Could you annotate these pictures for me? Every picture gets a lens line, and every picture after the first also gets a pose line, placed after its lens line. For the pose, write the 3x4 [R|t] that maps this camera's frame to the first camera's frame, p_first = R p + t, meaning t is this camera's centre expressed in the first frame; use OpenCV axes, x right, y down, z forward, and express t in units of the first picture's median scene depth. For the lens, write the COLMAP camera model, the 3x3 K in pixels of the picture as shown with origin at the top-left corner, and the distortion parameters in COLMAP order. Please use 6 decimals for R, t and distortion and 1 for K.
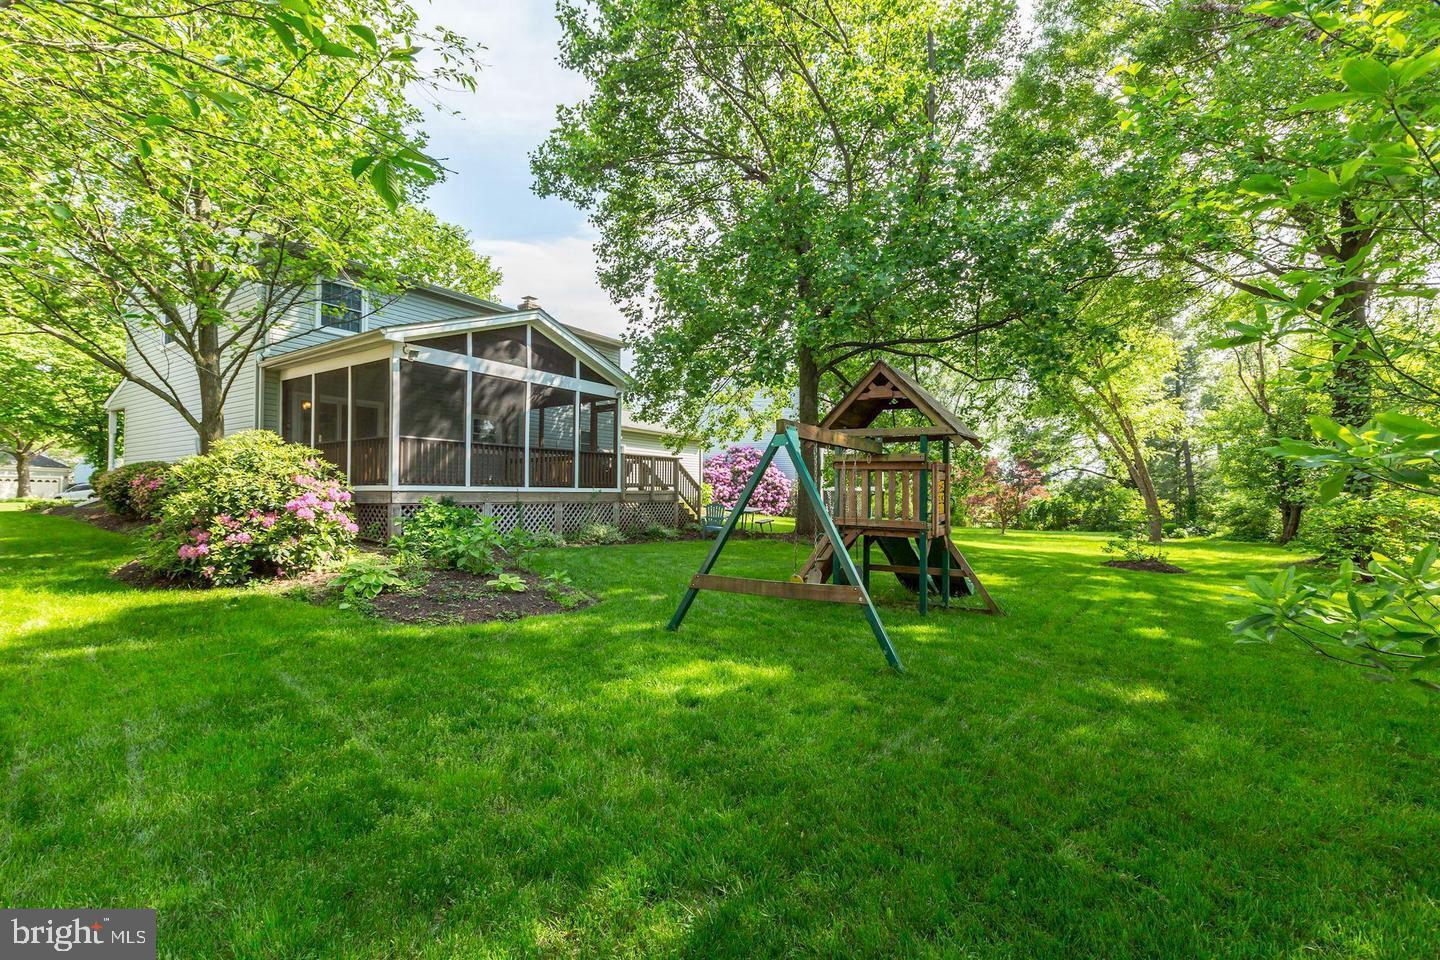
lens RADIAL K [[648.2, 0, 717.5], [0, 648.2, 486.7], [0, 0, 1]] dist [-0.030386, 0.013994]
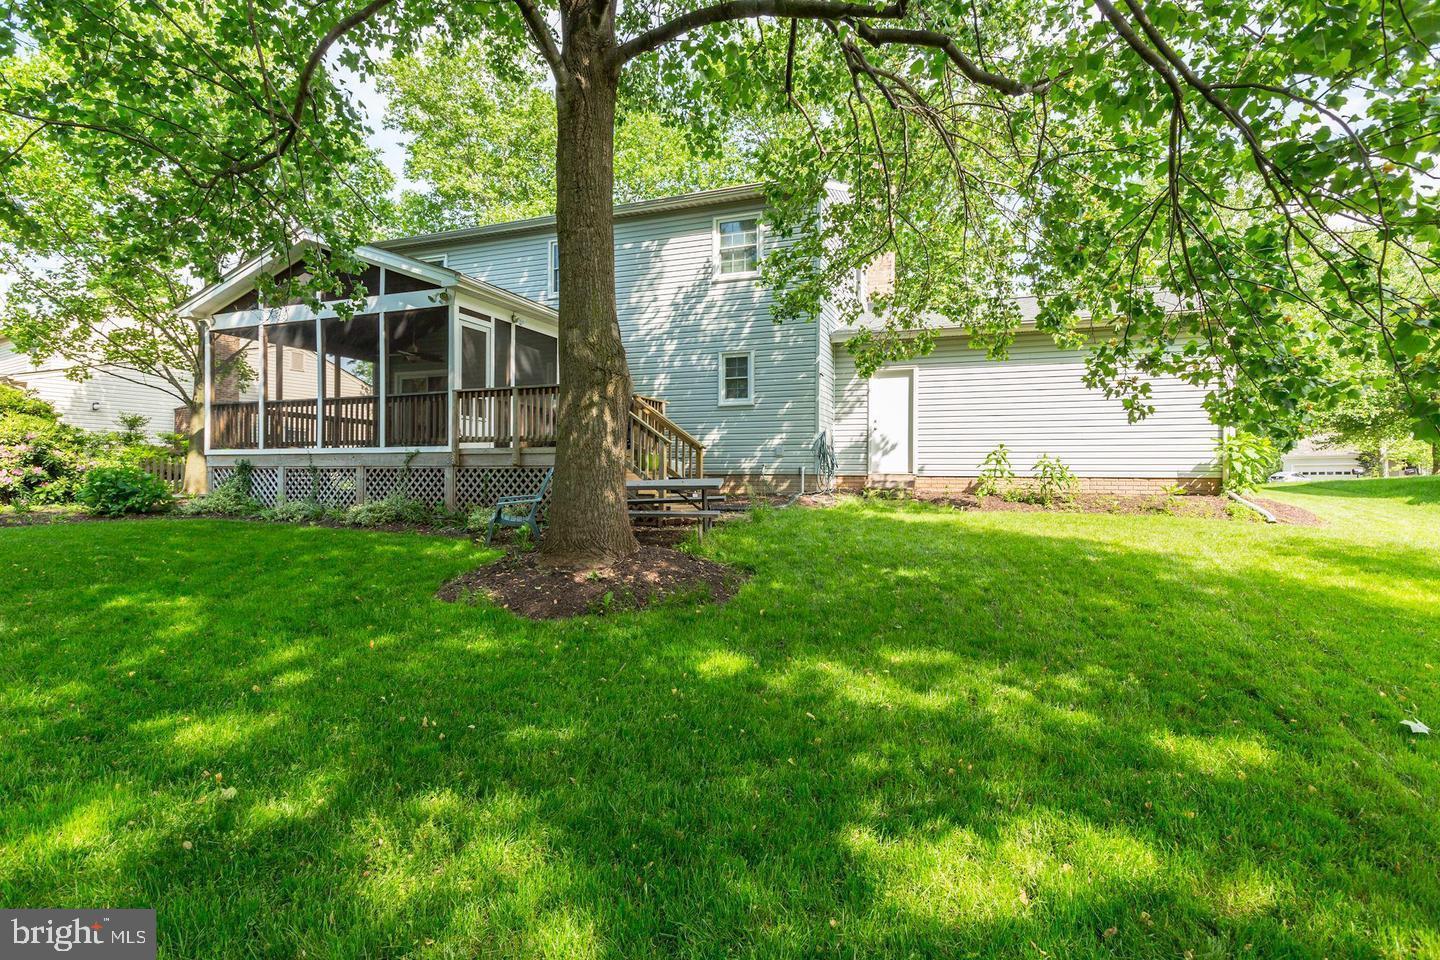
lens RADIAL K [[771.2, 0, 719.2], [0, 771.2, 480.8], [0, 0, 1]] dist [0.006593, 0.001259]
pose [[0.166023, 0.002998, -0.986117, 0.766808], [0.005701, 0.999976, 0.003999, 0.042068], [0.986105, -0.006286, 0.166002, 1.356319]]
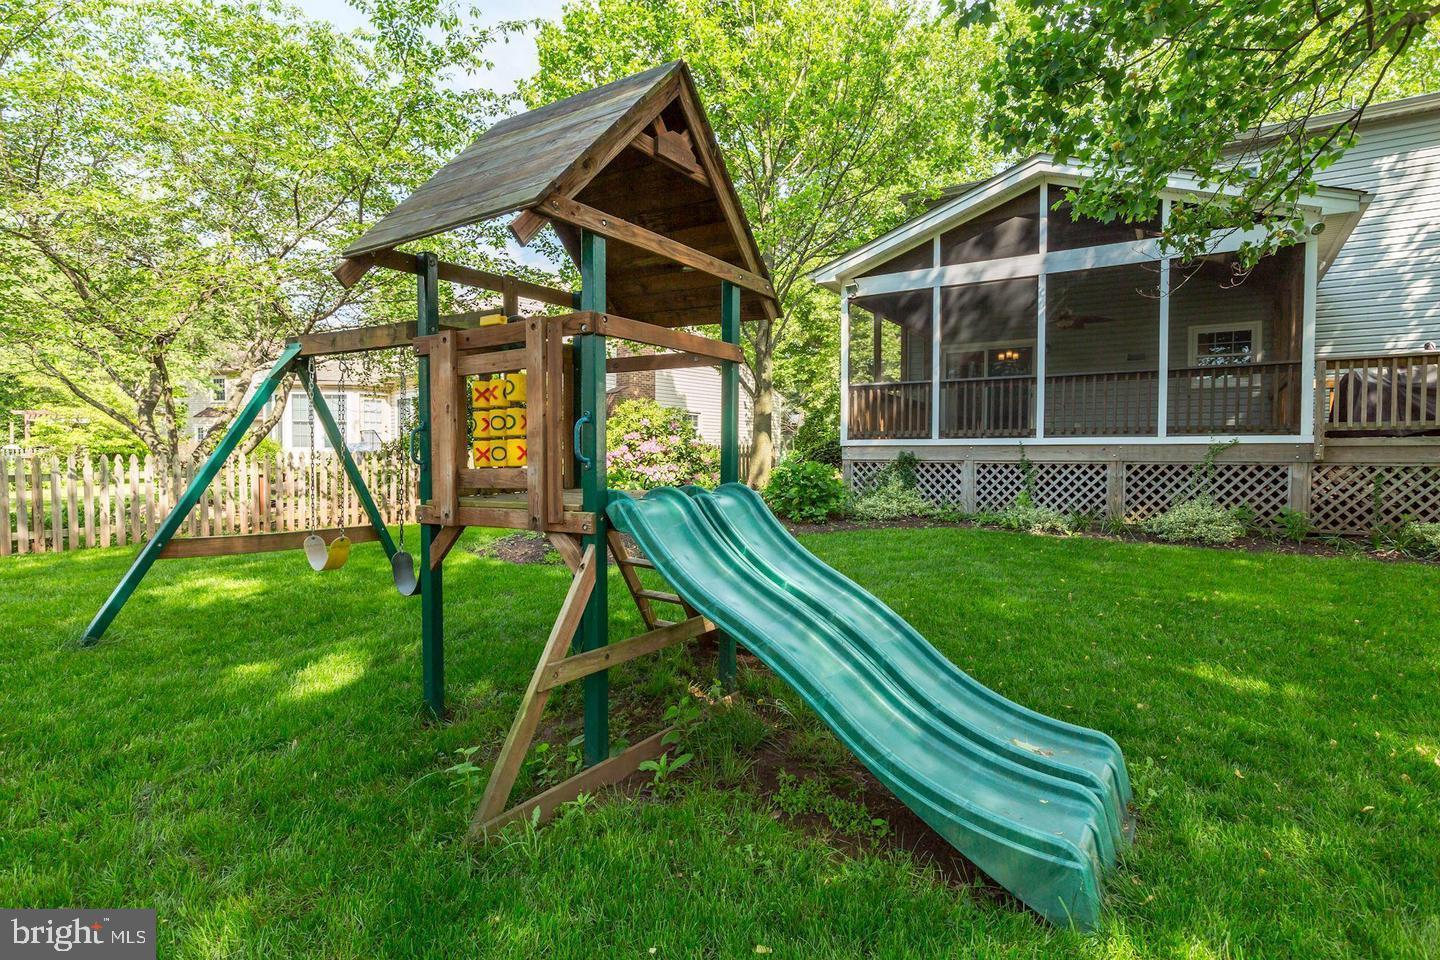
lens RADIAL K [[771.2, 0, 710.6], [0, 771.2, 478.3], [0, 0, 1]] dist [0.006593, 0.001259]
pose [[-0.006700, 0.026705, -0.999621, 0.491768], [0.007173, 0.999619, 0.026657, 0.018742], [0.999952, -0.006992, -0.006889, 0.684568]]
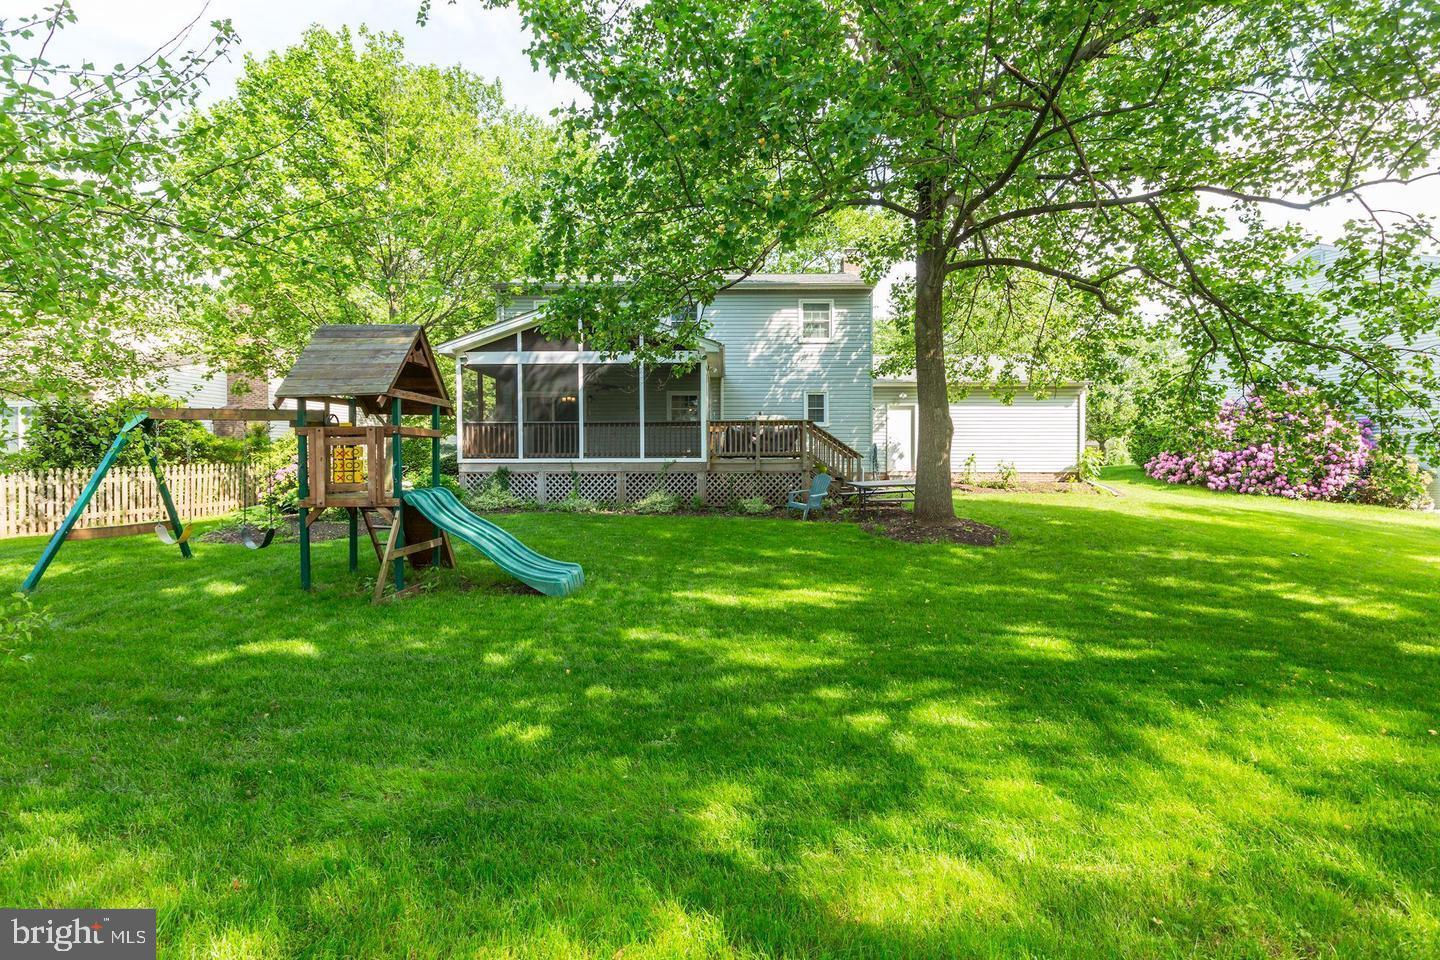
lens RADIAL K [[726.4, 0, 721.6], [0, 726.4, 476.3], [0, 0, 1]] dist [0.002305, -0.000038]
pose [[0.520419, 0.013326, -0.853807, 0.915804], [0.013028, 0.999638, 0.023543, 0.005521], [0.853812, -0.023375, 0.520057, 0.562513]]
